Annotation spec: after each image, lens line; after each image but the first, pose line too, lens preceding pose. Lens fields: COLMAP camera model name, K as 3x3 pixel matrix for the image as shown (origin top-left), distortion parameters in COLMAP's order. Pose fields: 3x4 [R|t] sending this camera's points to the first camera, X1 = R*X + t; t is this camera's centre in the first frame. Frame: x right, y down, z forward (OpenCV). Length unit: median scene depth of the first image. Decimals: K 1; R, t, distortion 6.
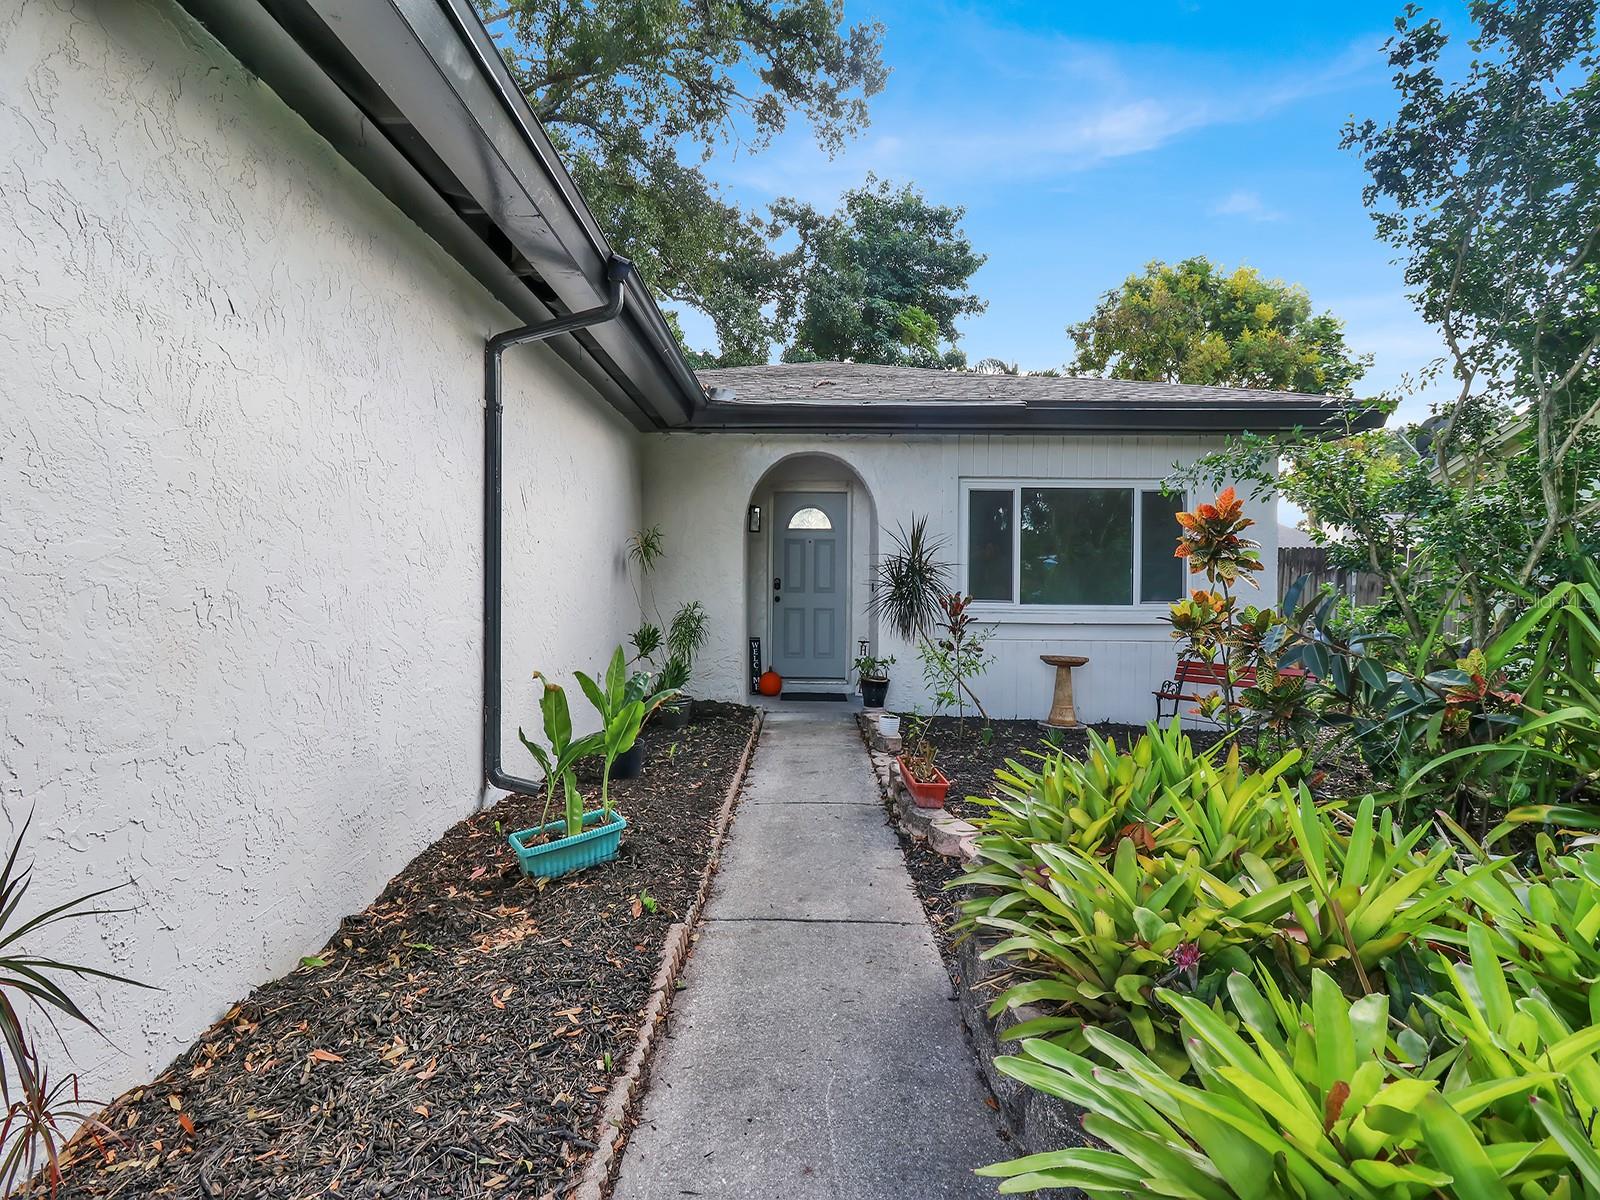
lens RADIAL K [[744.5, 0, 799.3], [0, 744.5, 599.1], [0, 0, 1]] dist [-0.001295, -0.008631]
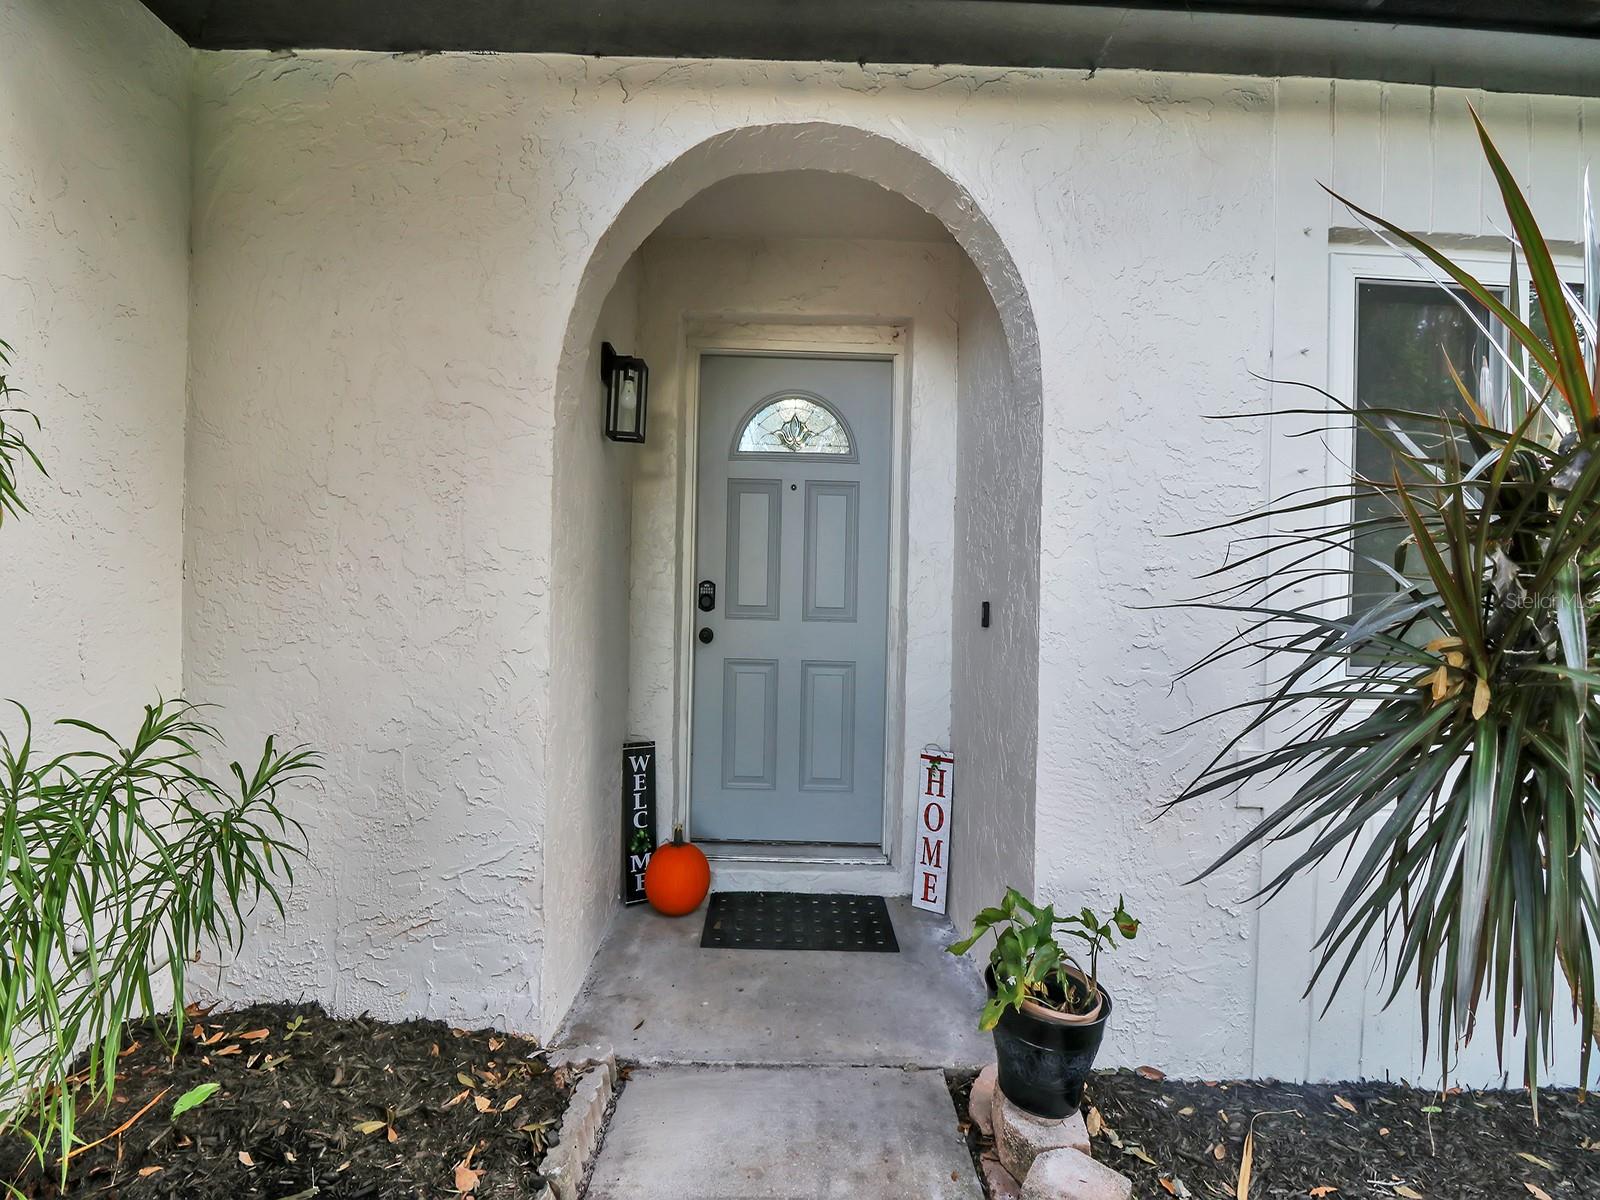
lens RADIAL K [[744.5, 0, 801.8], [0, 744.5, 598.3], [0, 0, 1]] dist [-0.001295, -0.008631]
pose [[0.999469, 0.015344, 0.028743, 0.008173], [-0.015327, 0.999882, -0.000812, -0.019904], [-0.028752, 0.000371, 0.999586, 0.627426]]
